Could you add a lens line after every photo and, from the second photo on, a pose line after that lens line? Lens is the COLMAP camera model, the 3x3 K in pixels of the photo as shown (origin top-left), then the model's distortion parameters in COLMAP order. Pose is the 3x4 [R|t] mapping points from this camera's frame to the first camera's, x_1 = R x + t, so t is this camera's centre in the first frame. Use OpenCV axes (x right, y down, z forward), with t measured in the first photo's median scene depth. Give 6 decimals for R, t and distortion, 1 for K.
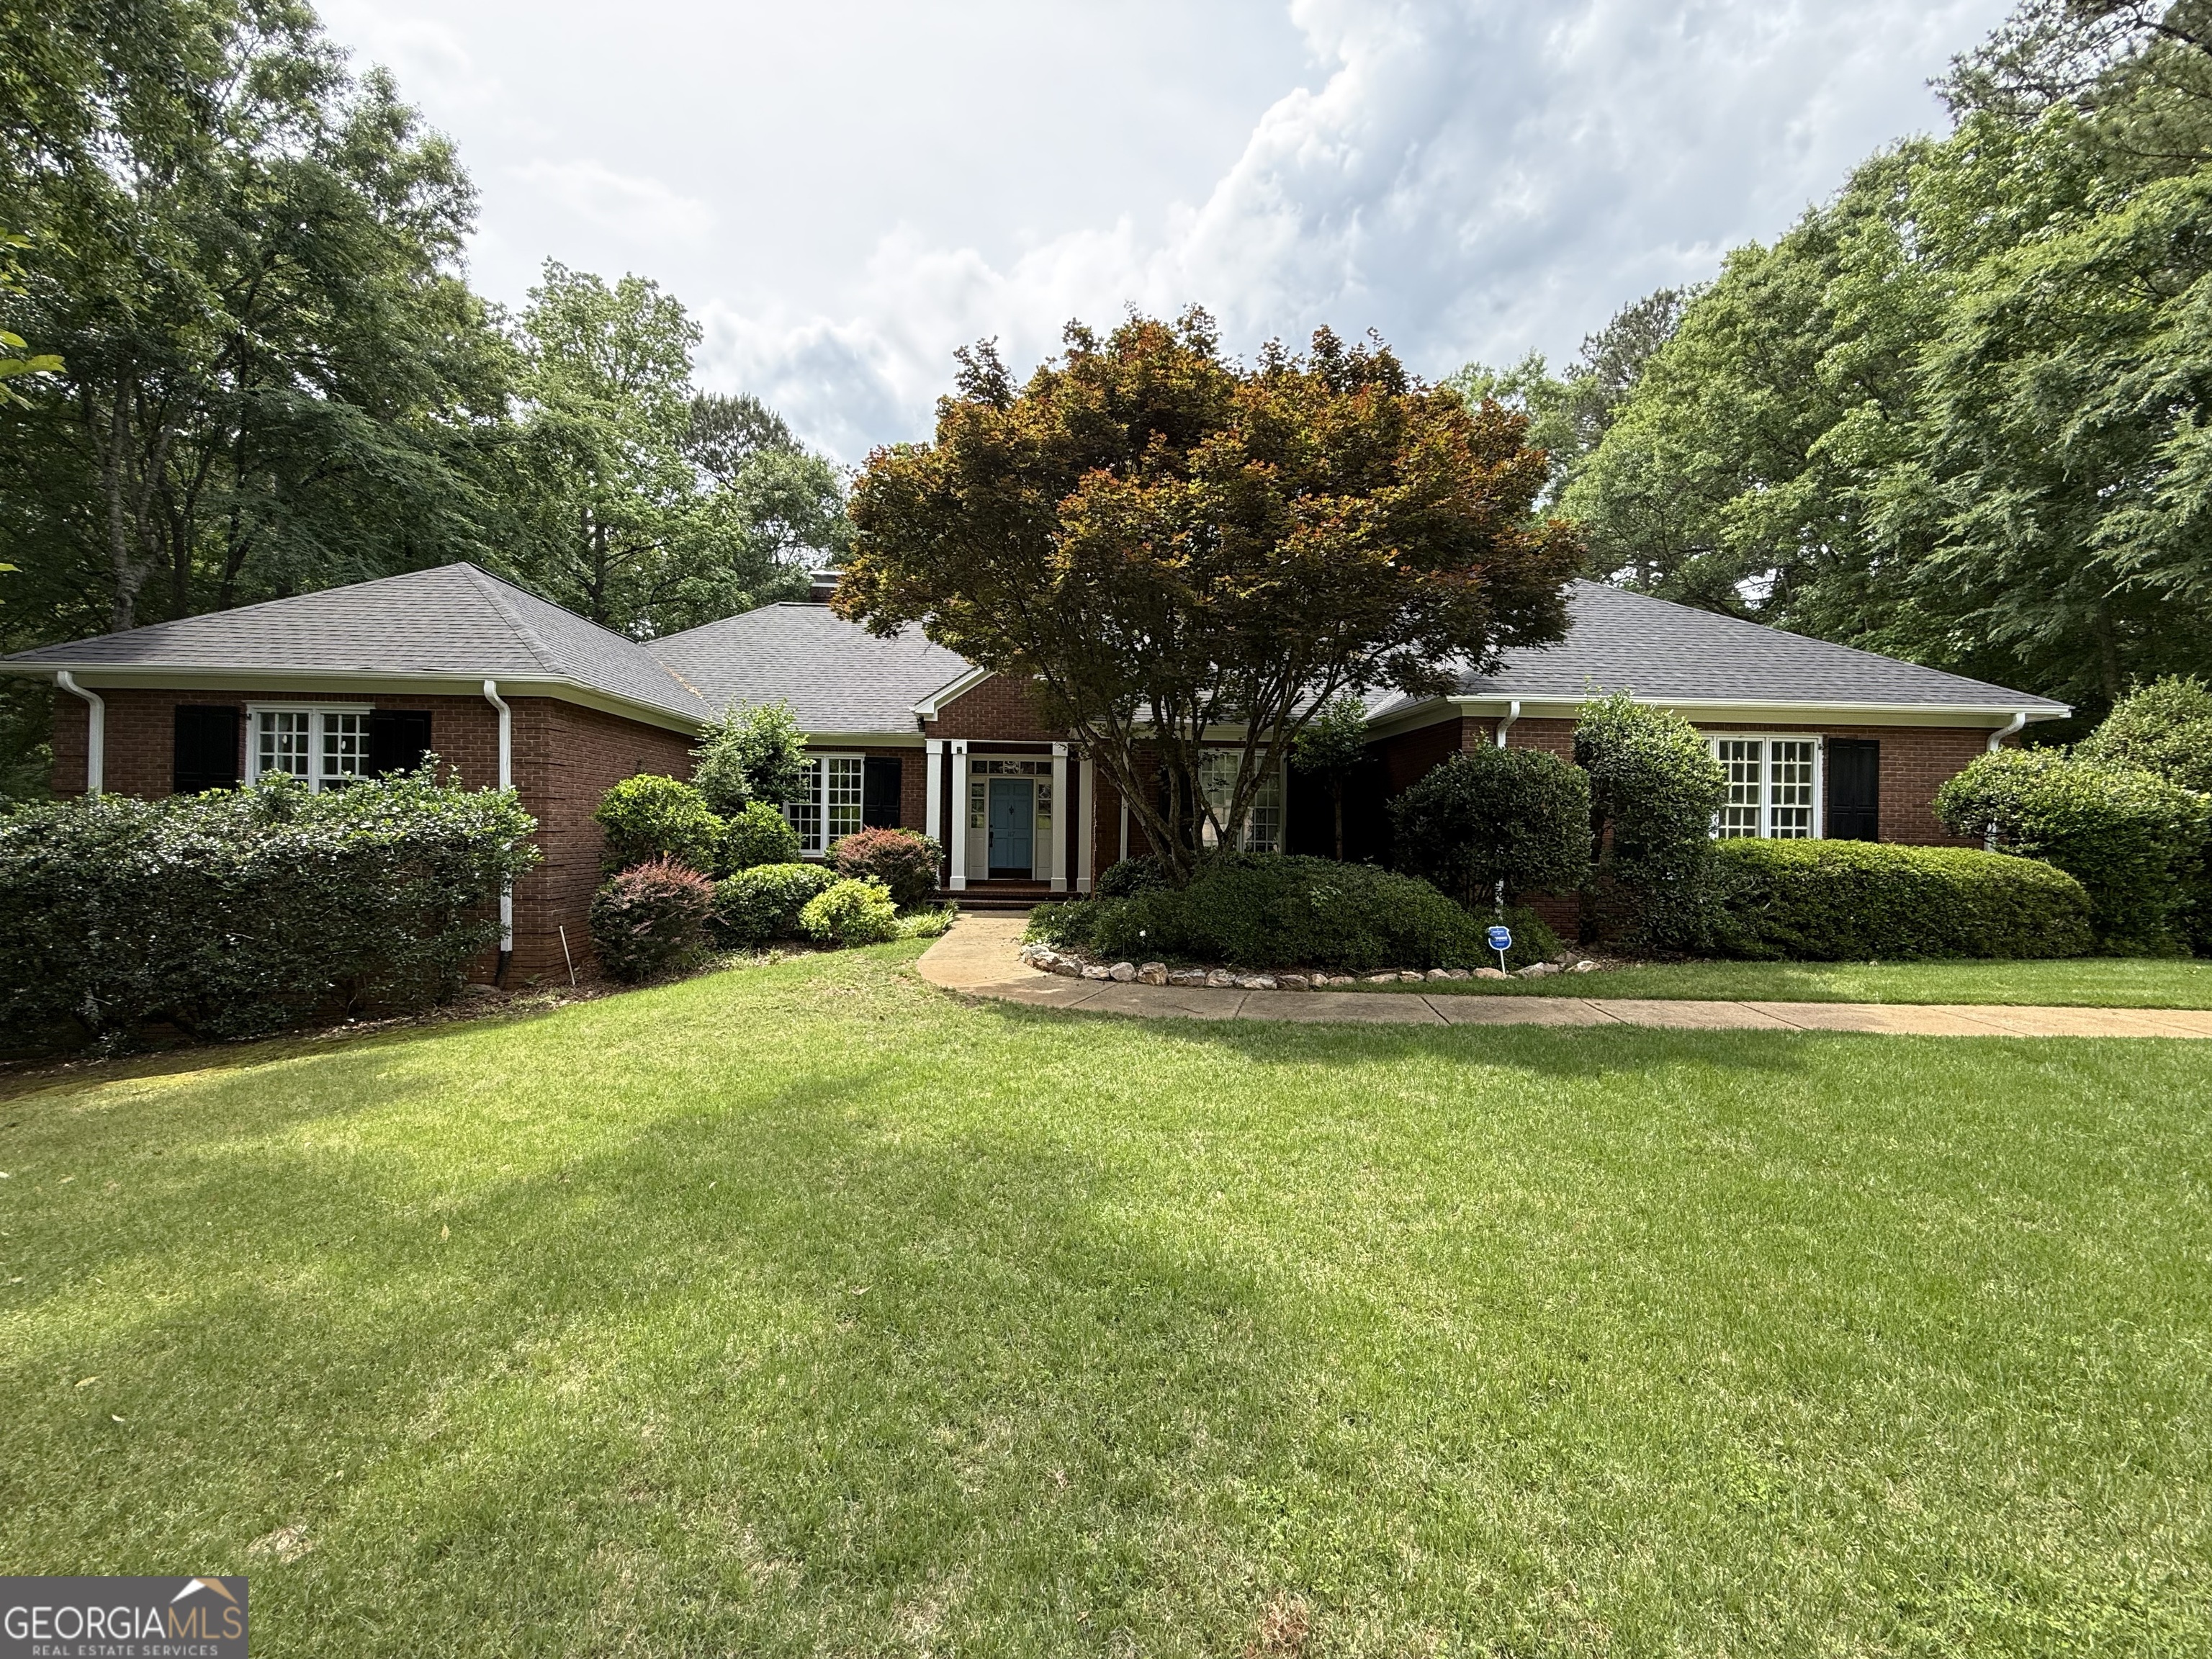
lens RADIAL K [[878.6, 0, 1104.2], [0, 878.6, 832.4], [0, 0, 1]] dist [-0.000282, -0.000475]
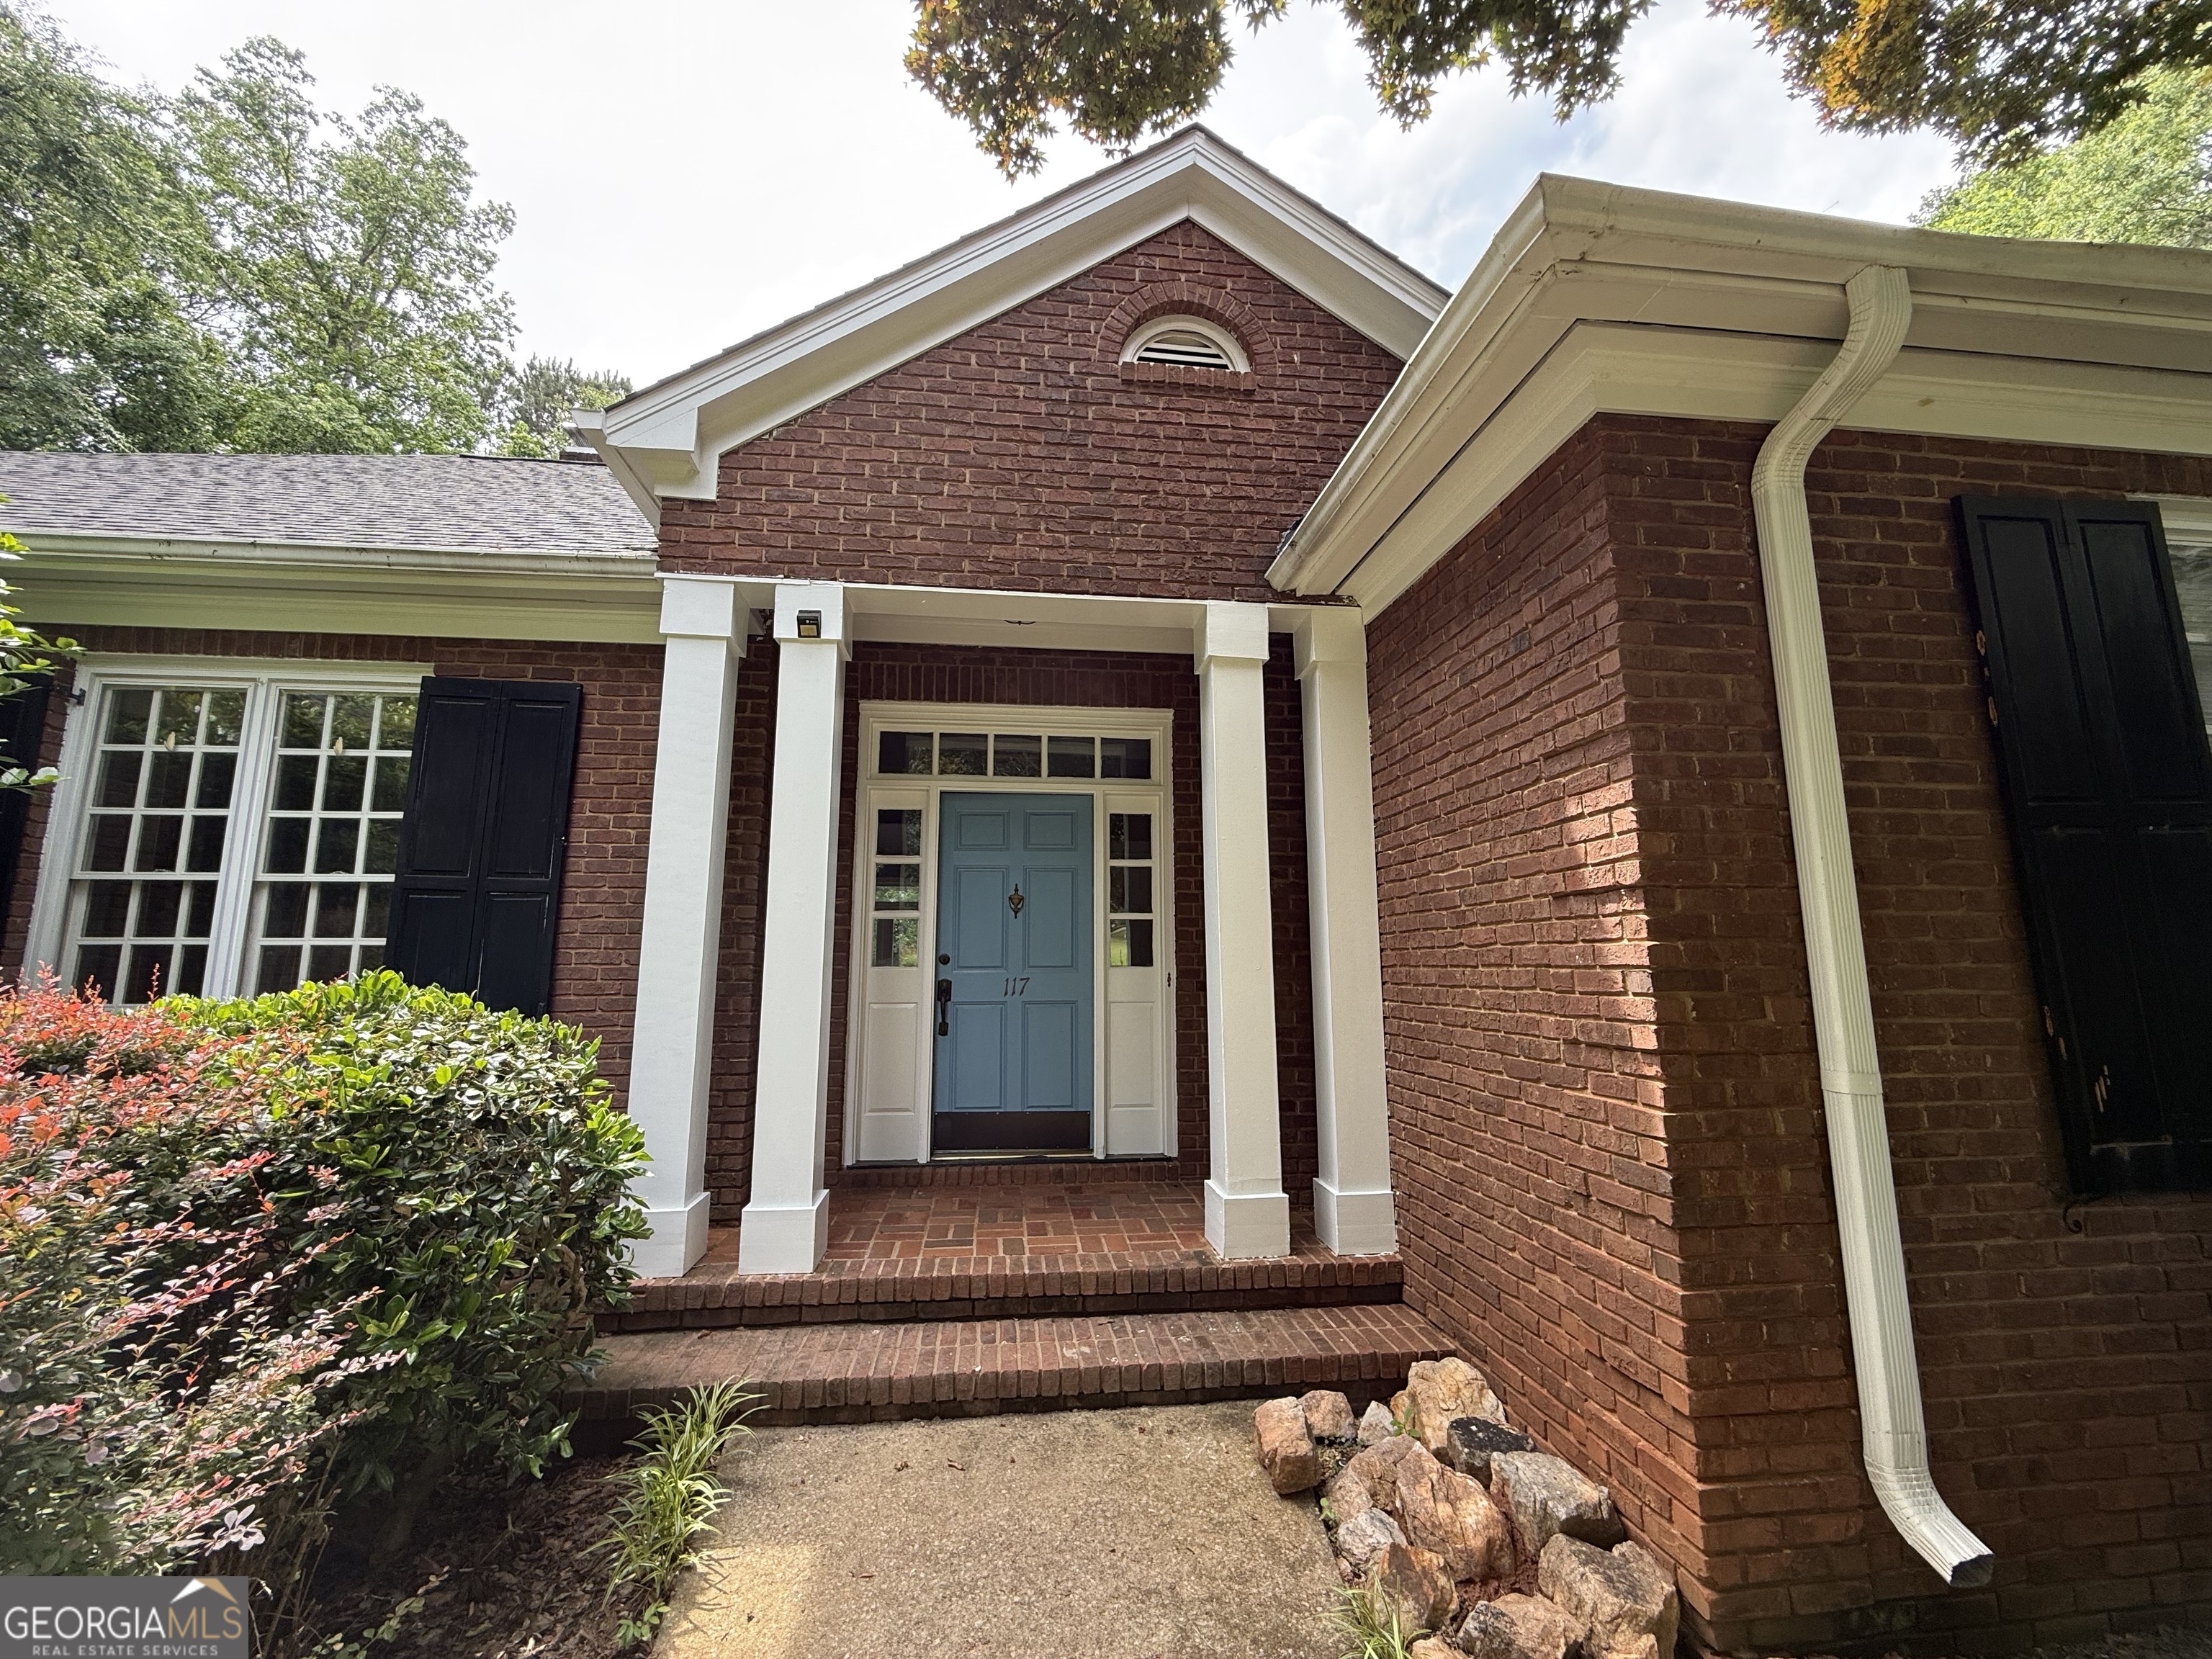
lens RADIAL K [[878.6, 0, 1098.0], [0, 878.6, 834.4], [0, 0, 1]] dist [-0.000282, -0.000475]
pose [[0.998794, -0.006645, 0.048639, -0.134313], [0.013820, 0.988786, -0.148698, -0.006161], [-0.047106, 0.149191, 0.987686, 1.032224]]
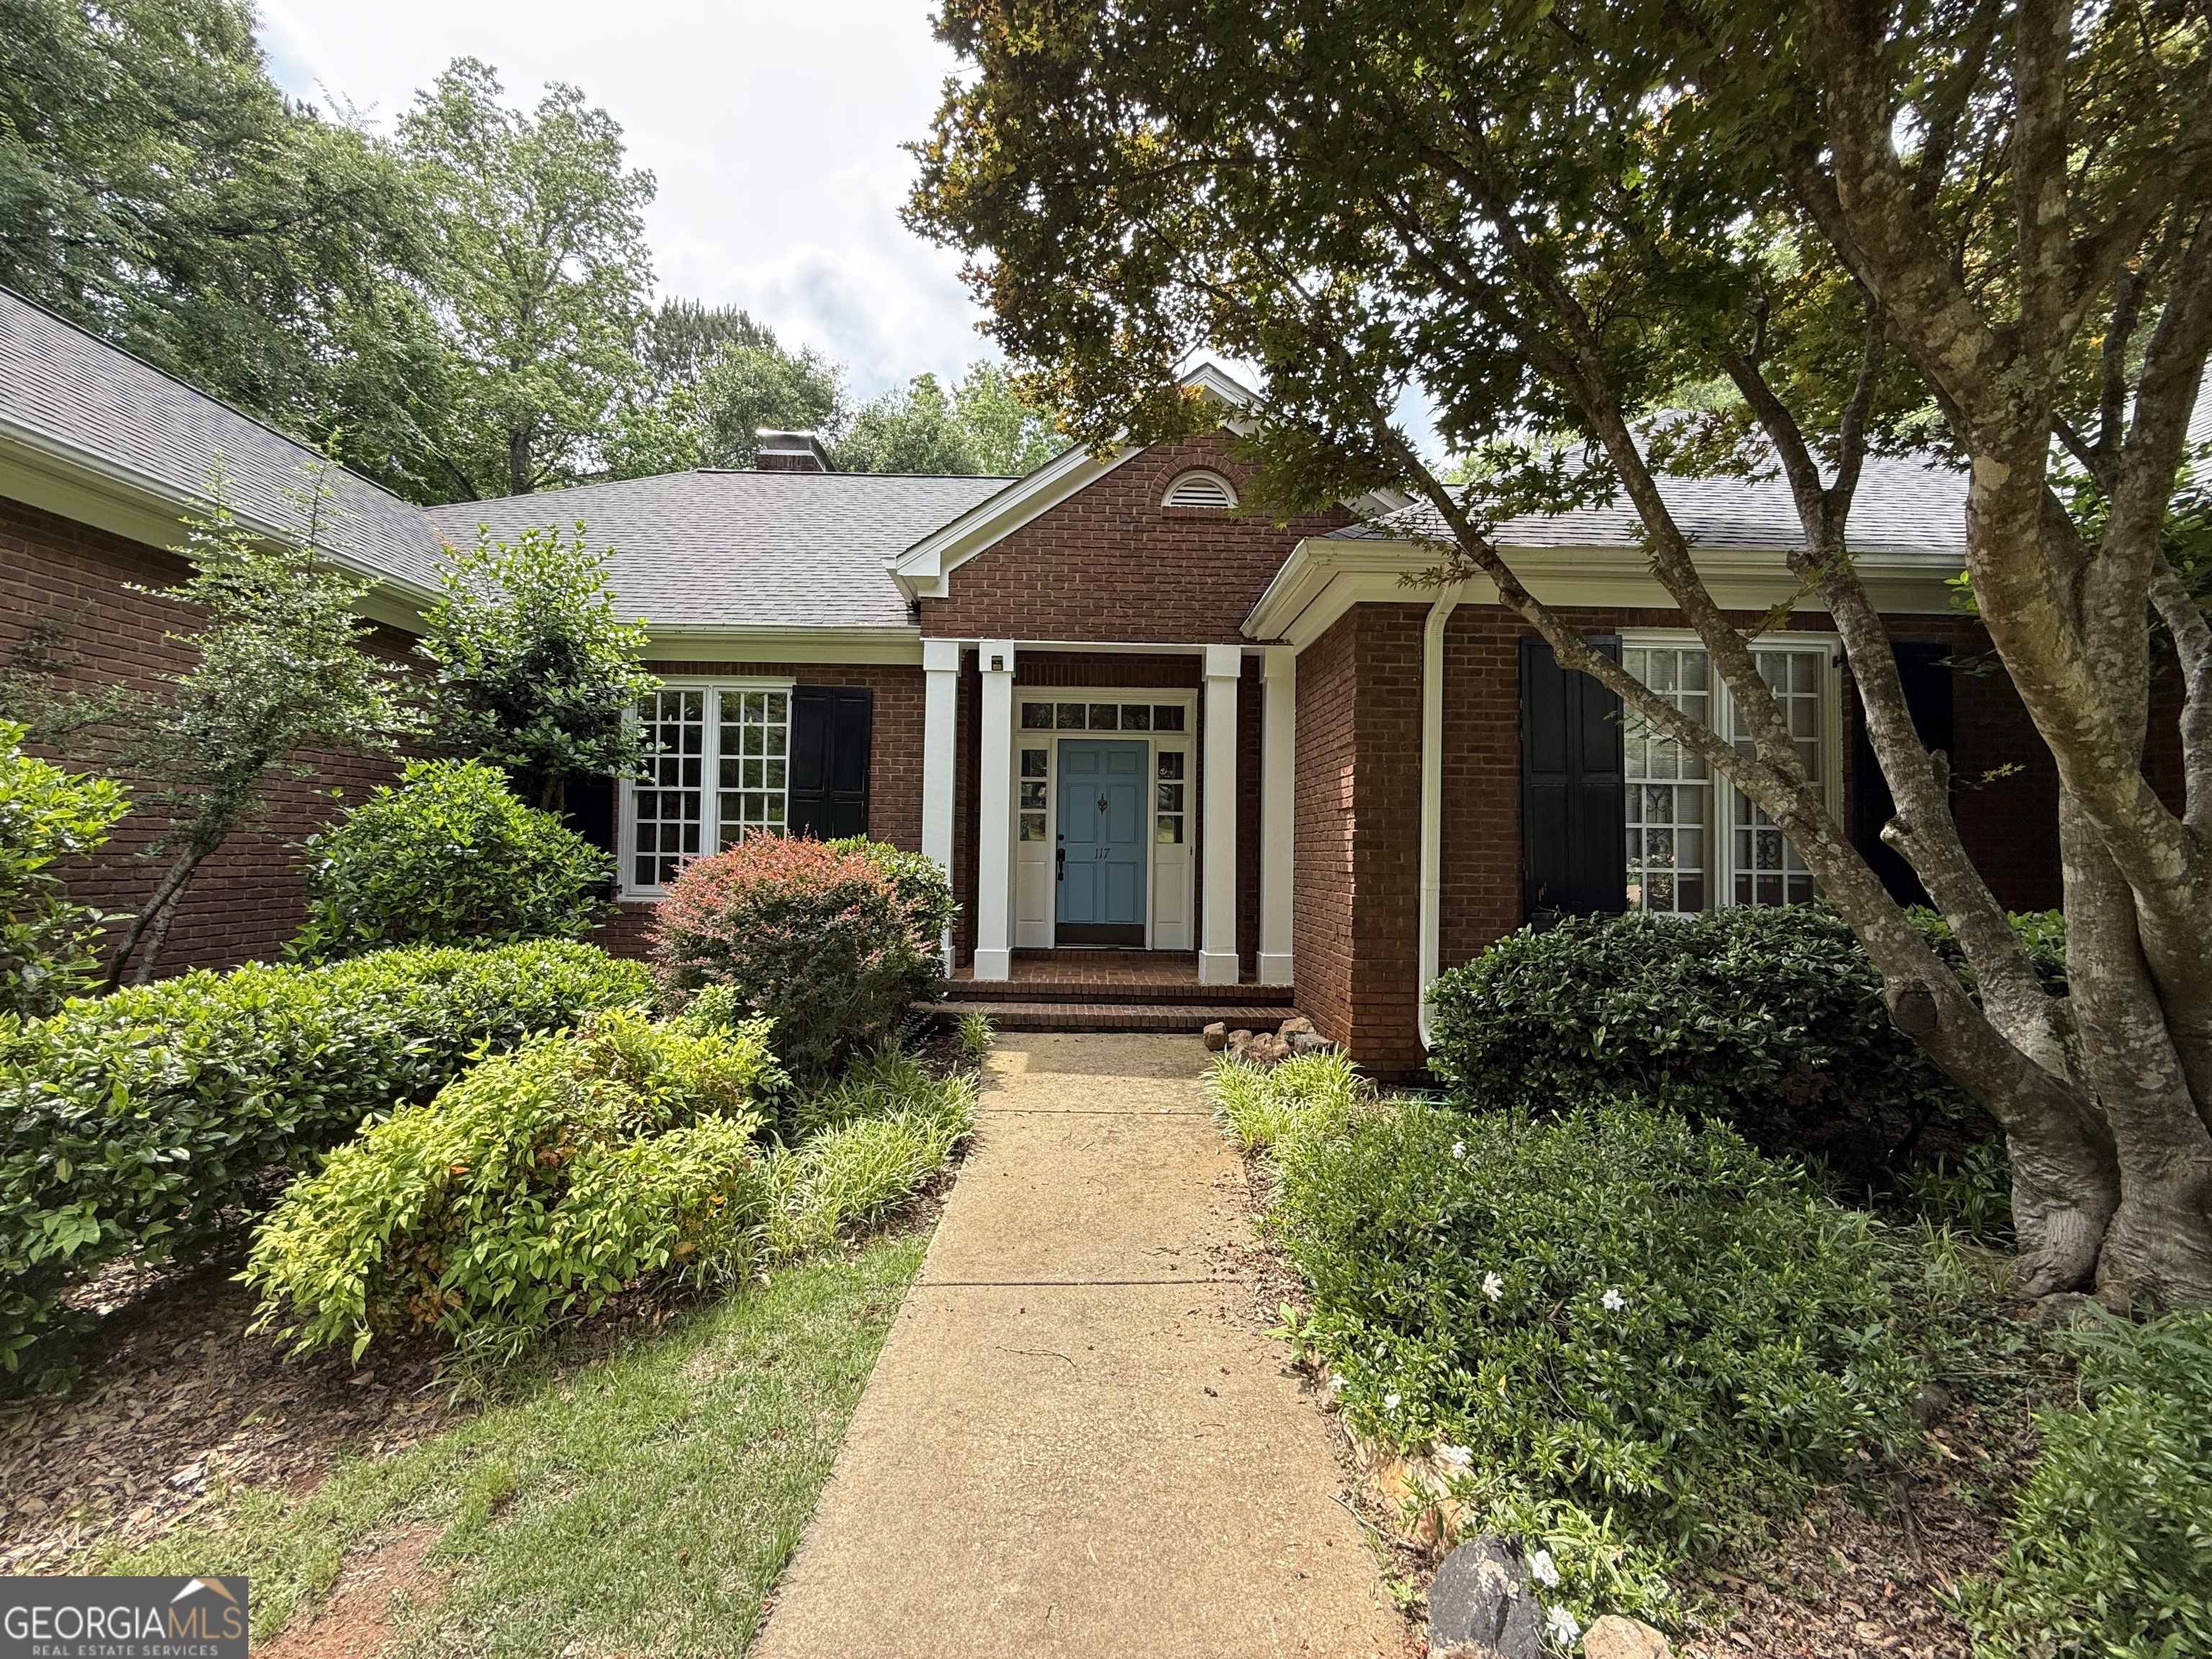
lens RADIAL K [[878.6, 0, 1102.2], [0, 878.6, 831.1], [0, 0, 1]] dist [-0.000282, -0.000475]
pose [[0.999208, 0.000491, -0.039789, -0.125084], [-0.001569, 0.999633, -0.027060, 0.003589], [0.039761, 0.027101, 0.998842, 0.744776]]
